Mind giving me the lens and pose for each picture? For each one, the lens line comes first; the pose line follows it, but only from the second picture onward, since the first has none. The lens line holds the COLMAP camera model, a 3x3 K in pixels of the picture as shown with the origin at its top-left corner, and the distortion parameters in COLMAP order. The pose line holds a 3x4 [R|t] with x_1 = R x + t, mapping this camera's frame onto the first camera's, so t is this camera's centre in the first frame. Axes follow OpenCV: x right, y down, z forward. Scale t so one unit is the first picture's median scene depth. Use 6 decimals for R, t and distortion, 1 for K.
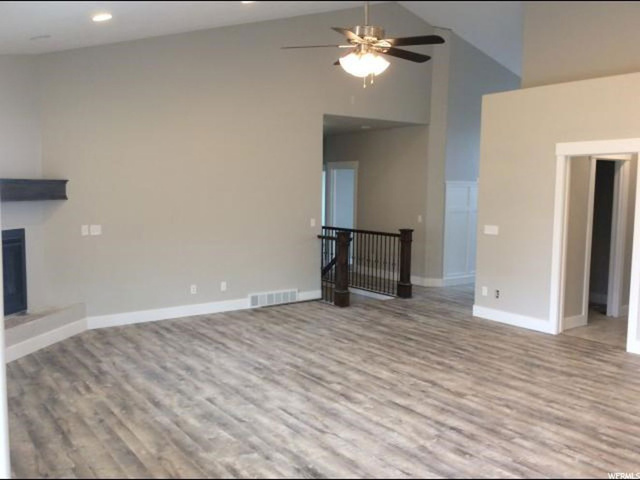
lens RADIAL K [[584.7, 0, 314.6], [0, 584.7, 235.8], [0, 0, 1]] dist [0.124401, -0.253719]
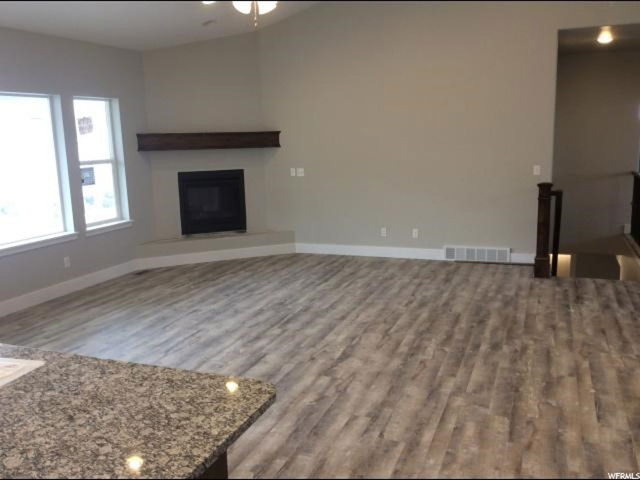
lens RADIAL K [[584.7, 0, 314.6], [0, 584.7, 235.8], [0, 0, 1]] dist [0.124401, -0.253719]
pose [[0.536796, 0.116033, -0.835695, 0.824689], [-0.034115, 0.992673, 0.115915, -0.025478], [0.843022, -0.033713, 0.536821, 0.474075]]
